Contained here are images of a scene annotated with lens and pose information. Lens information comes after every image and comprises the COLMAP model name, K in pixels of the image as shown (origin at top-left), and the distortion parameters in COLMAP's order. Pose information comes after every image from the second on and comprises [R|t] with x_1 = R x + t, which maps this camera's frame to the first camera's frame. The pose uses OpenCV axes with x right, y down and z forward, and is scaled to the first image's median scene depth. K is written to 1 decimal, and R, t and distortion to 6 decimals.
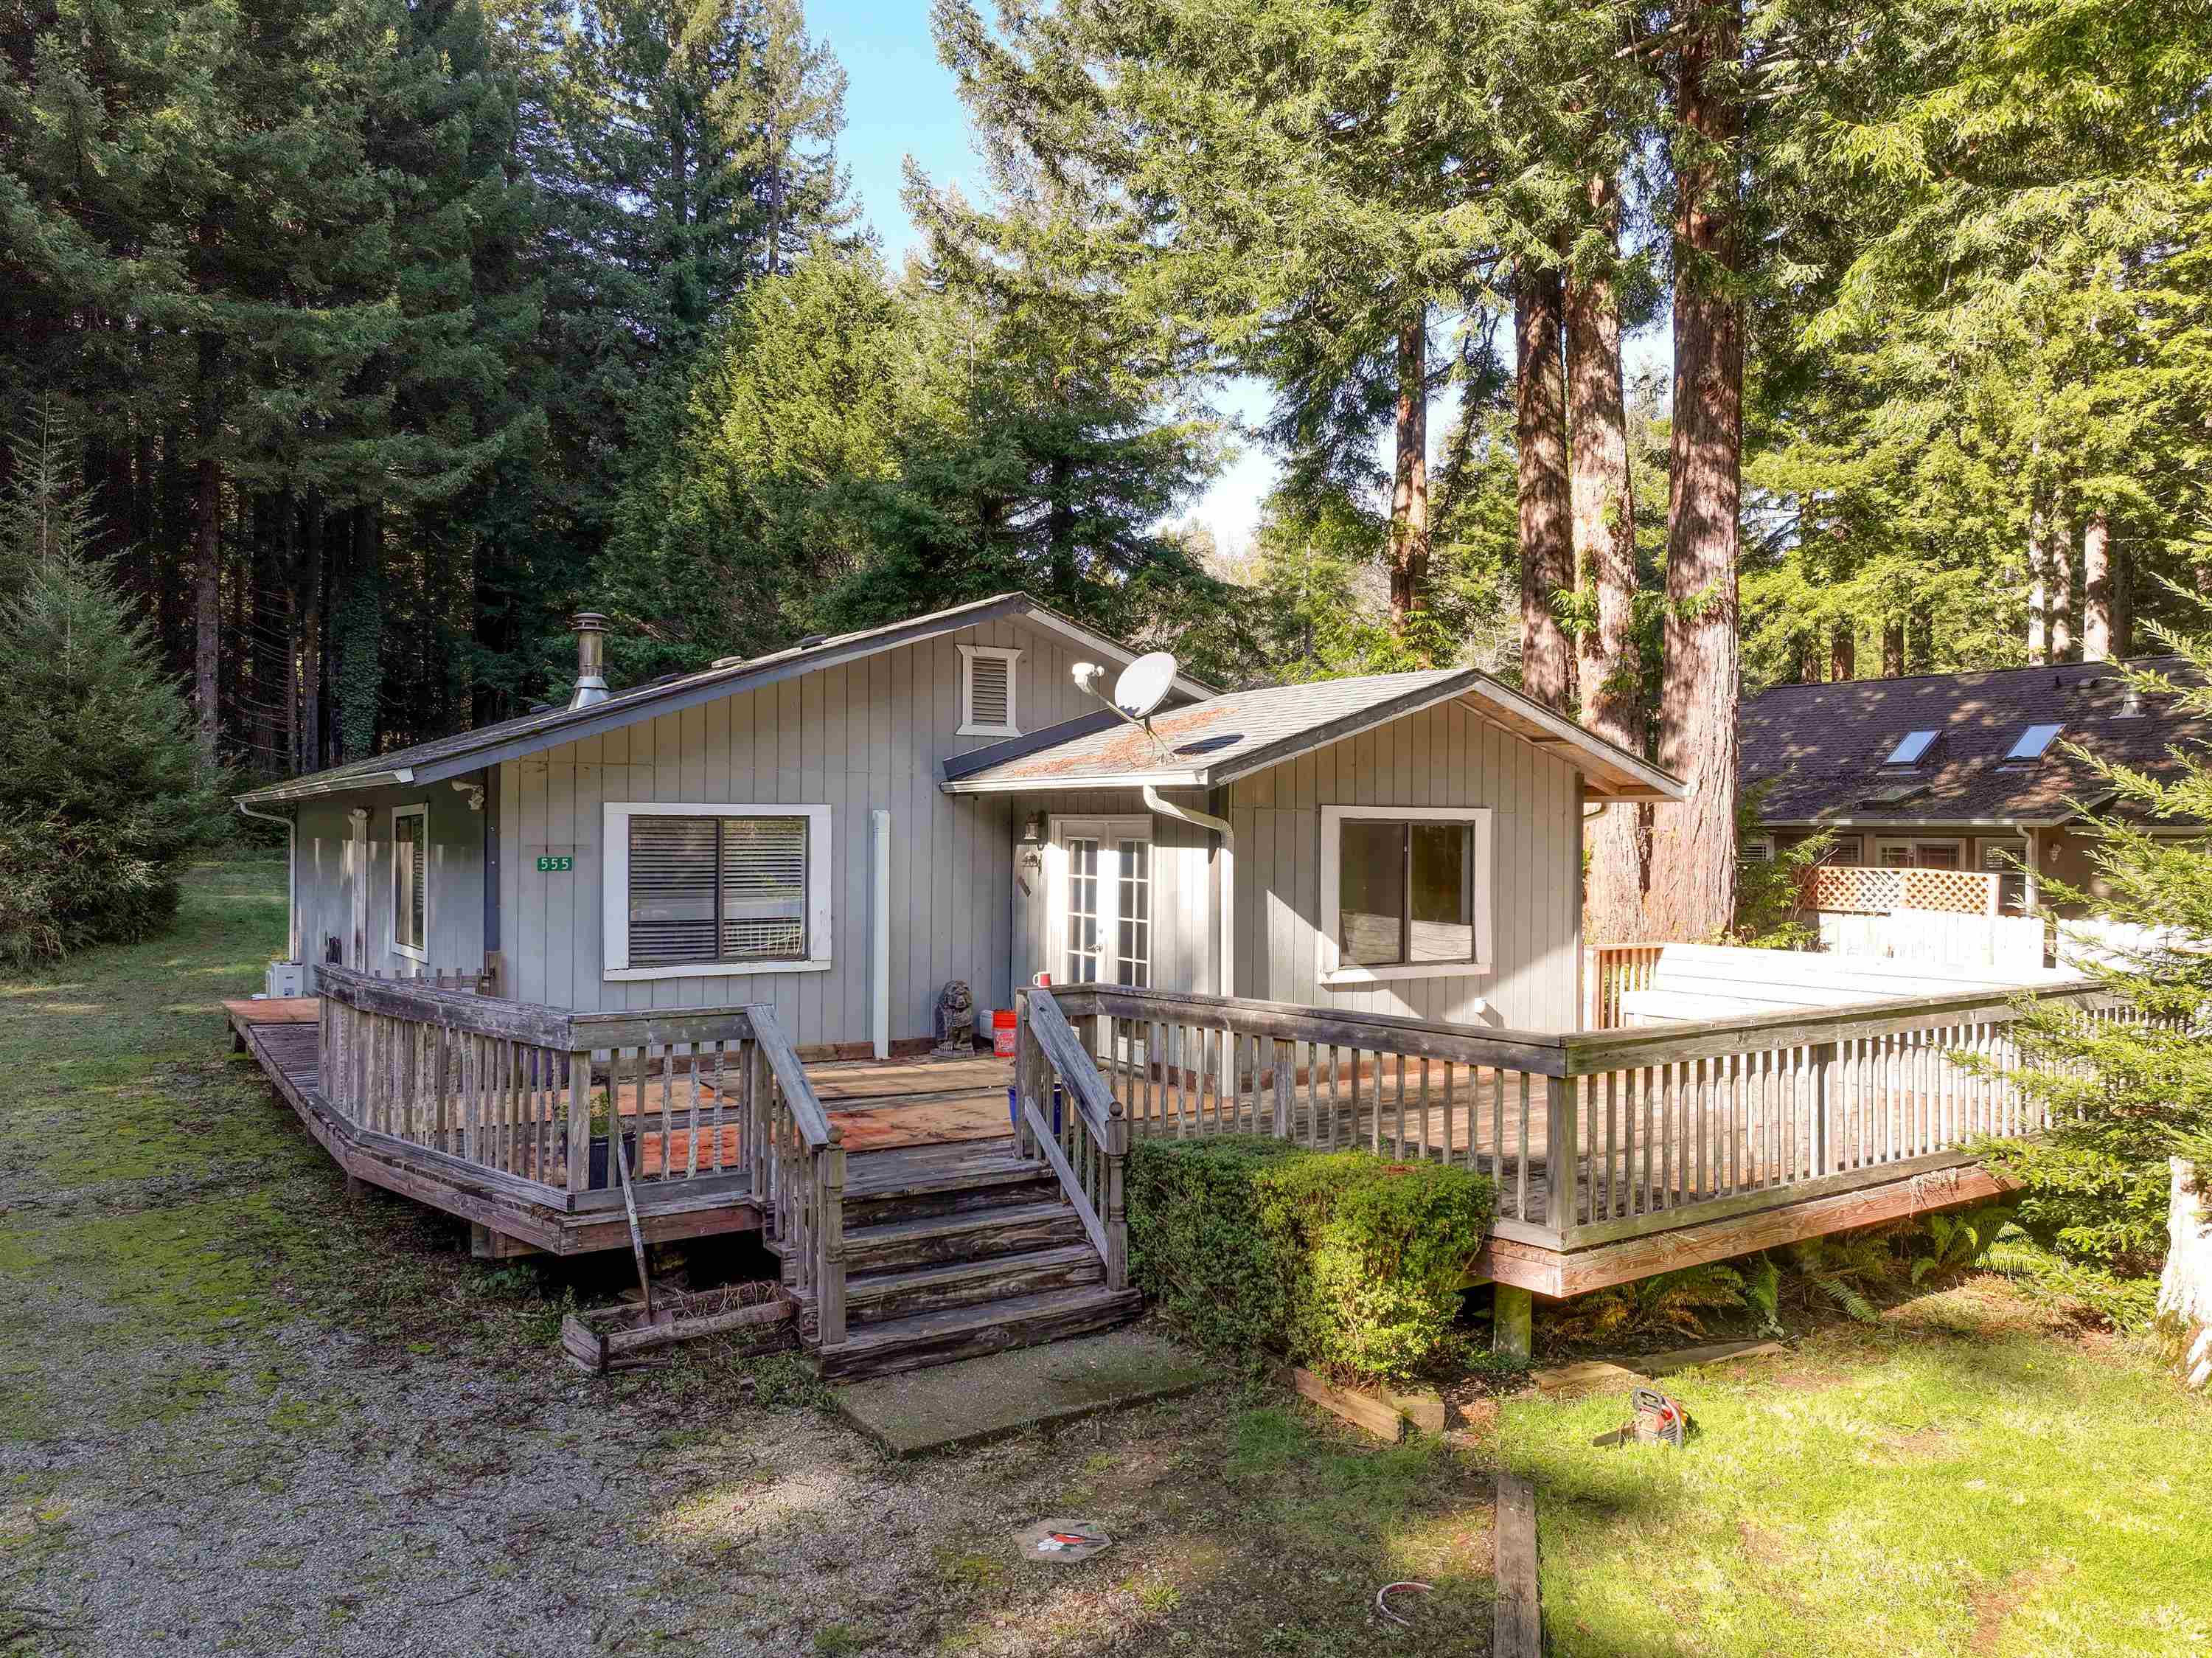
lens RADIAL K [[1563.6, 0, 1112.1], [0, 1563.6, 820.8], [0, 0, 1]] dist [0.005981, 0.008908]
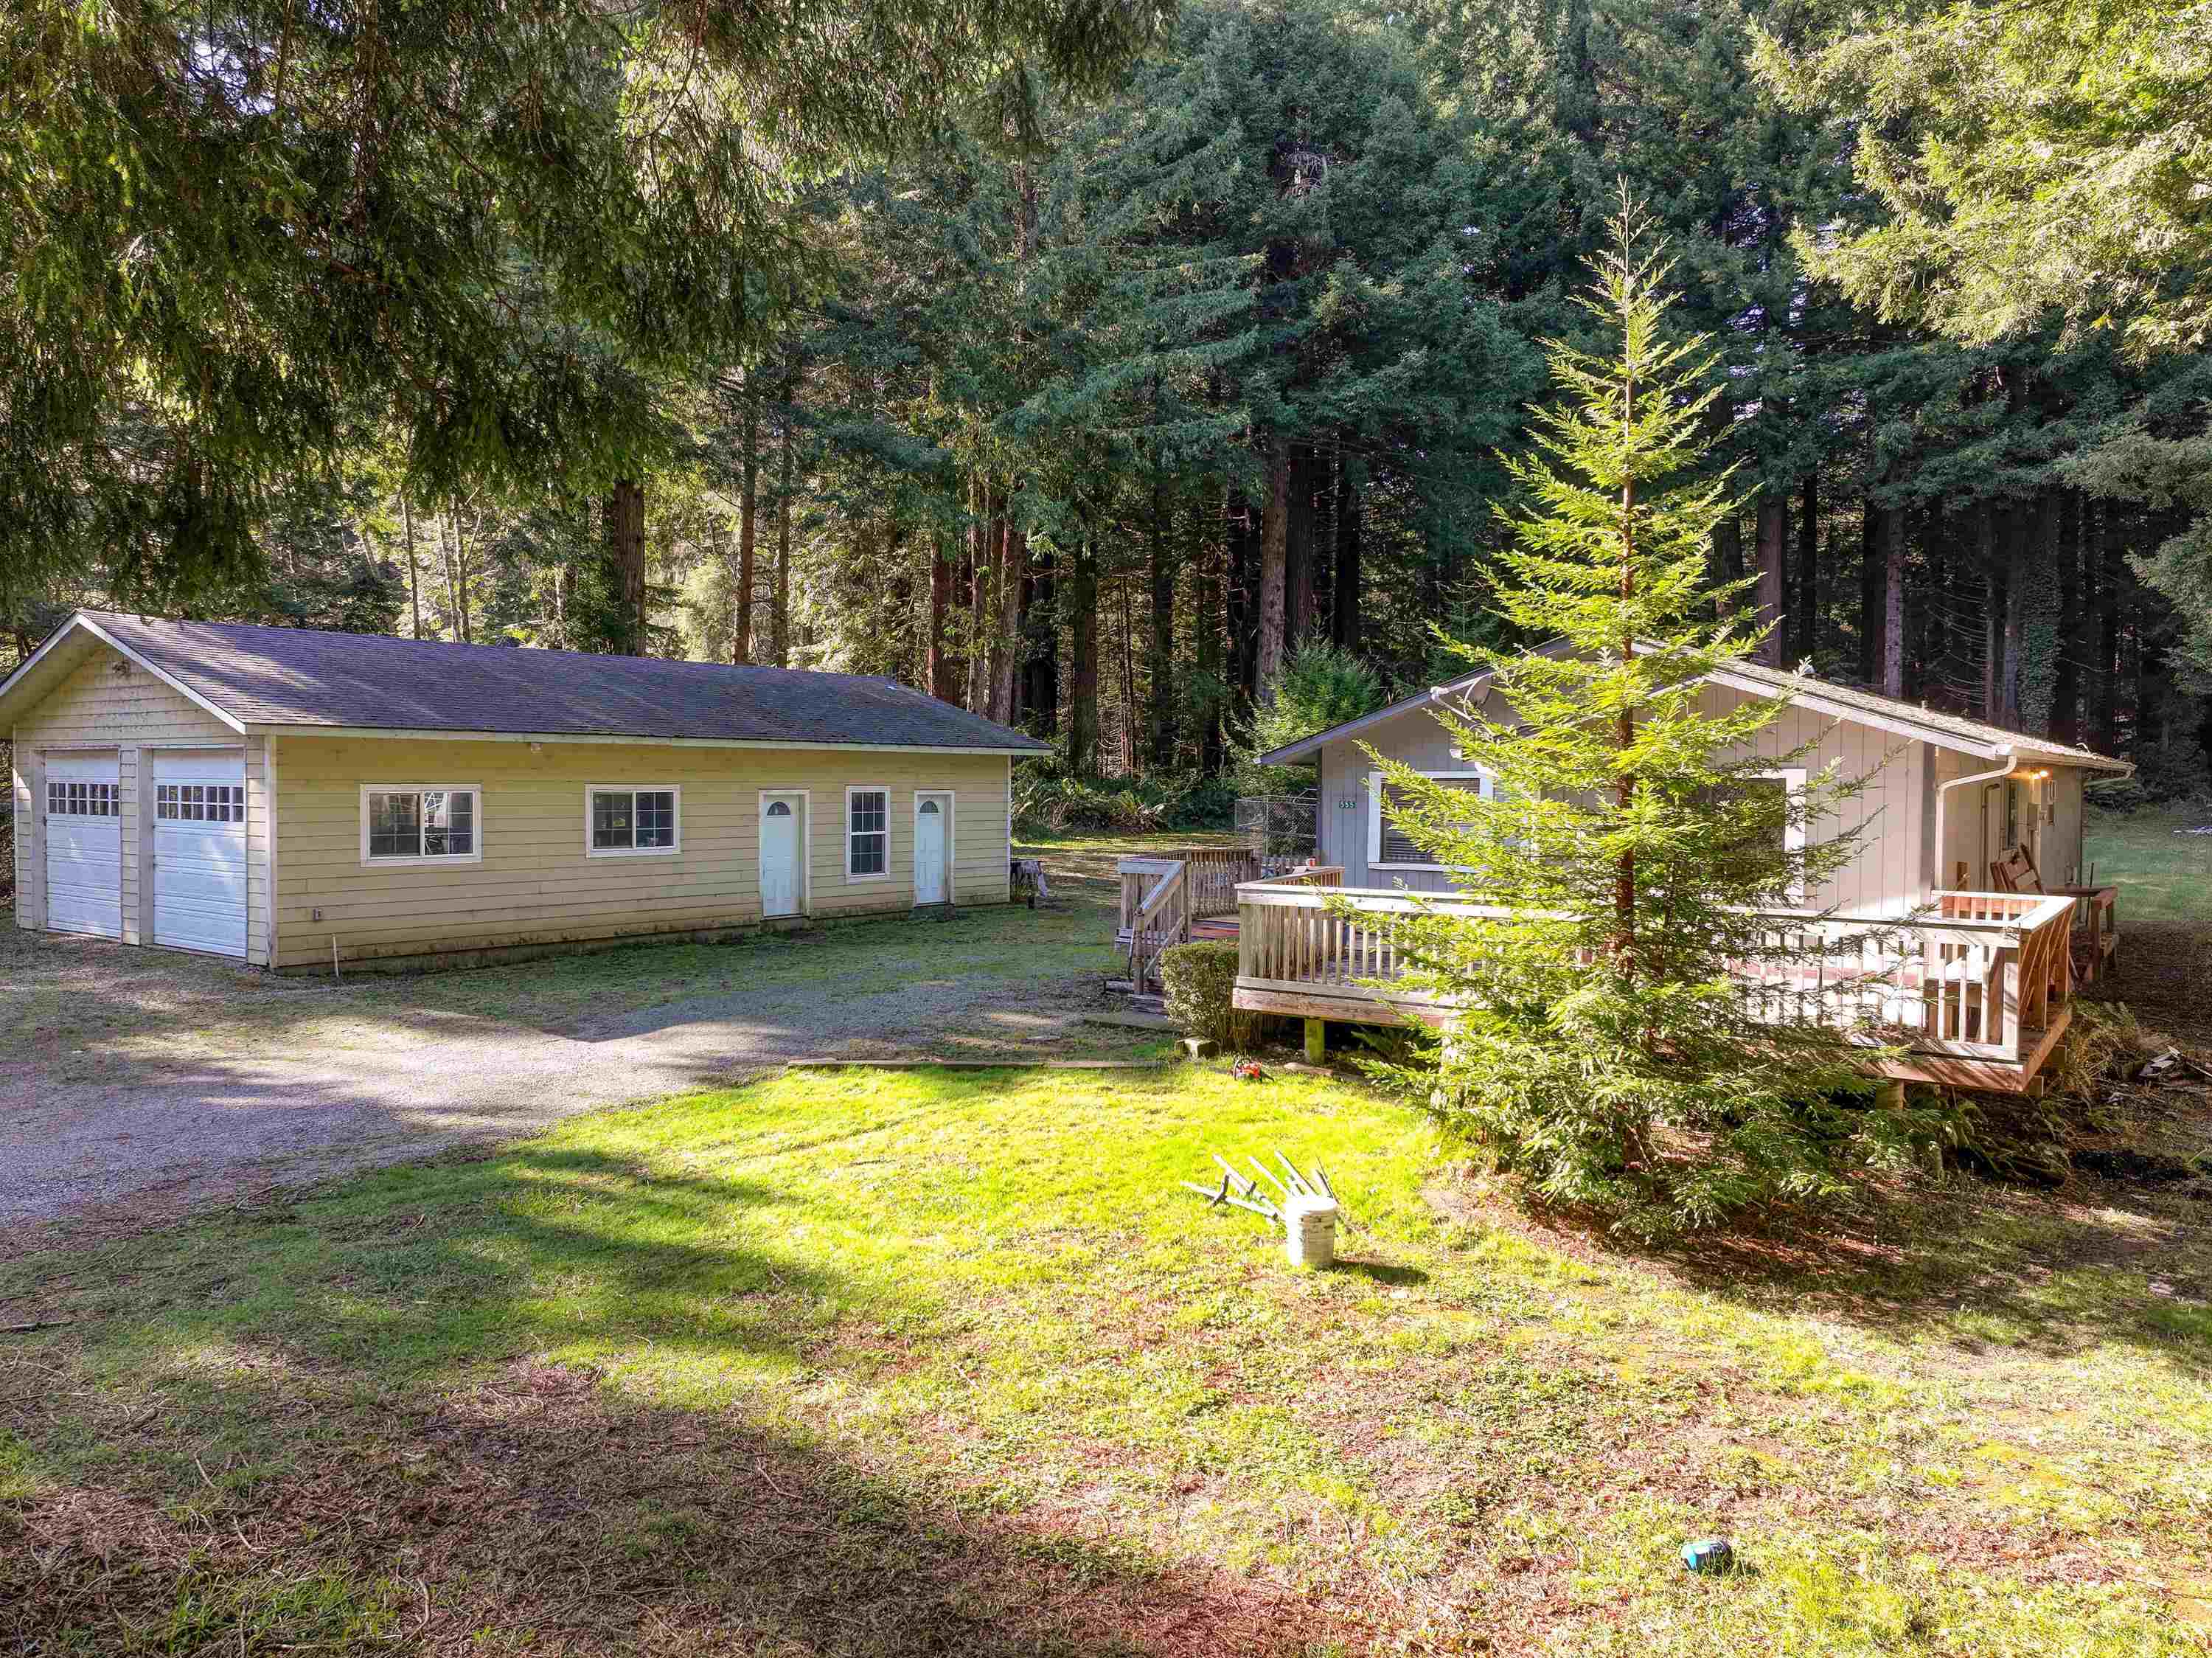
lens RADIAL K [[1563.6, 0, 1110.8], [0, 1563.6, 830.6], [0, 0, 1]] dist [0.005981, 0.008908]
pose [[0.346211, 0.025364, -0.937814, 1.117294], [0.001266, 0.999621, 0.027504, 0.006183], [0.938156, -0.010710, 0.346048, 0.071470]]
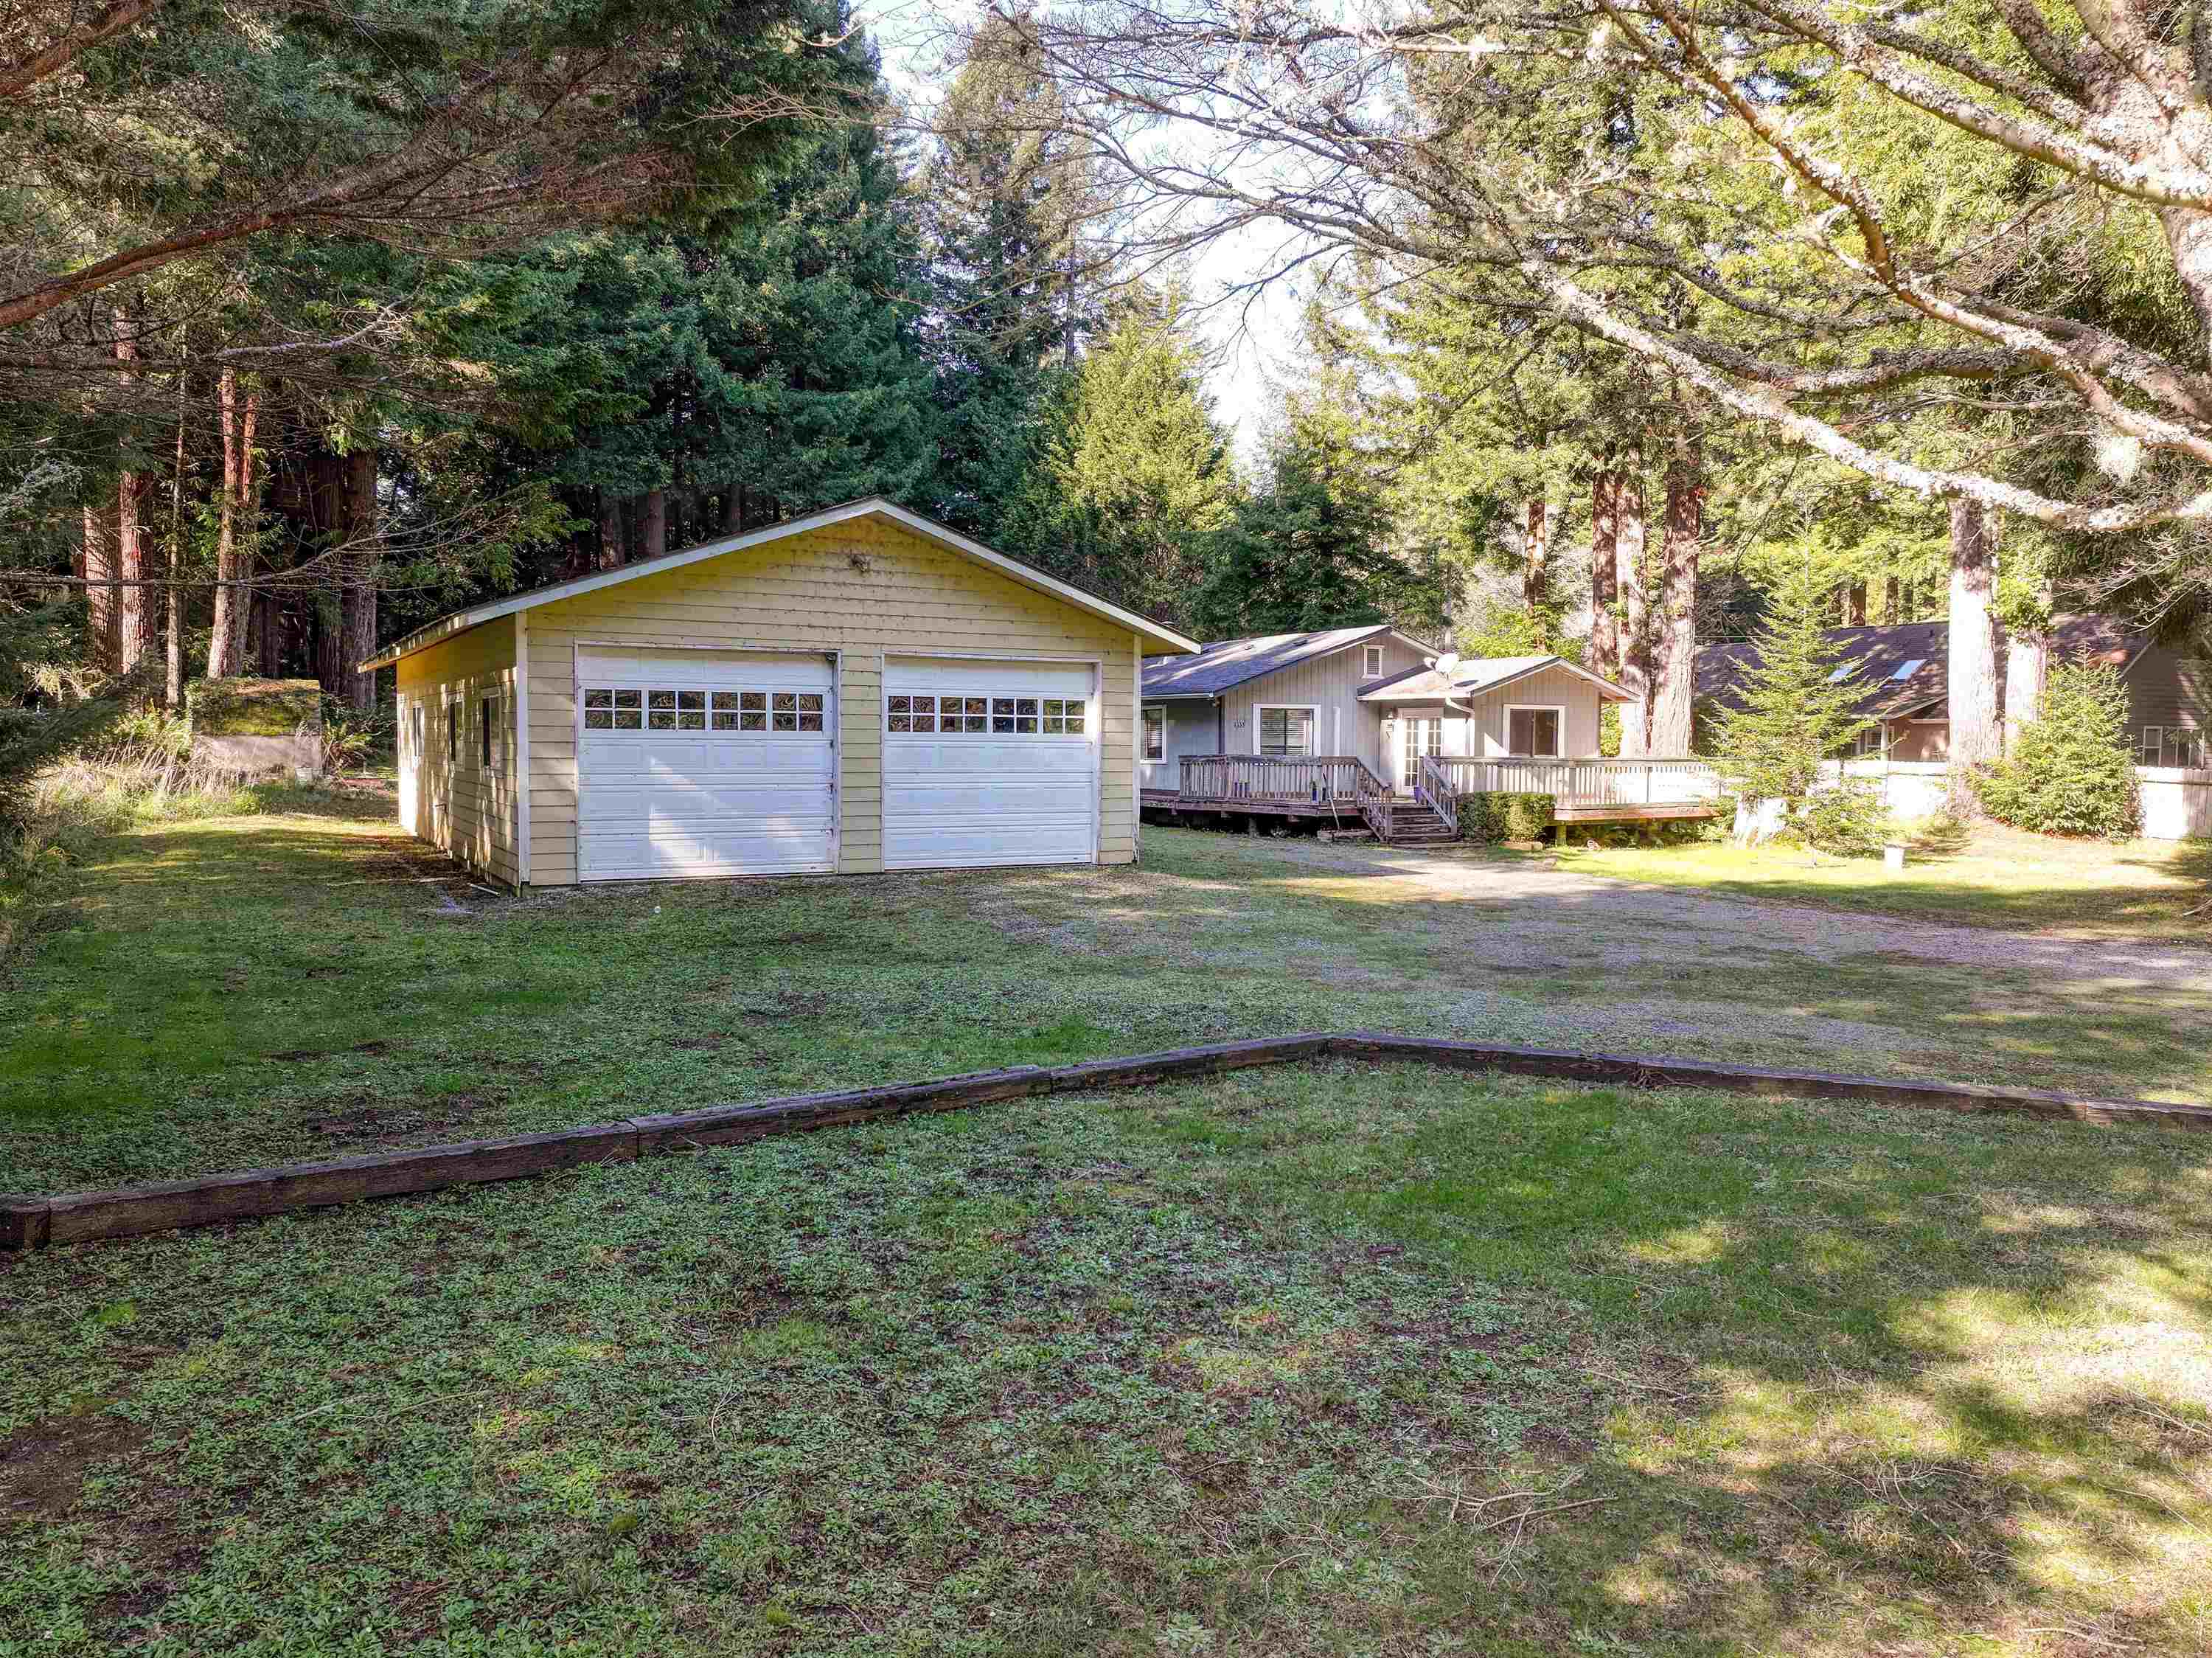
lens RADIAL K [[1563.6, 0, 1120.9], [0, 1563.6, 830.0], [0, 0, 1]] dist [0.005981, 0.008908]
pose [[0.997862, 0.002997, -0.065287, -0.328671], [0.001072, 0.998063, 0.062206, 0.035956], [0.065347, -0.062143, 0.995926, -1.664372]]
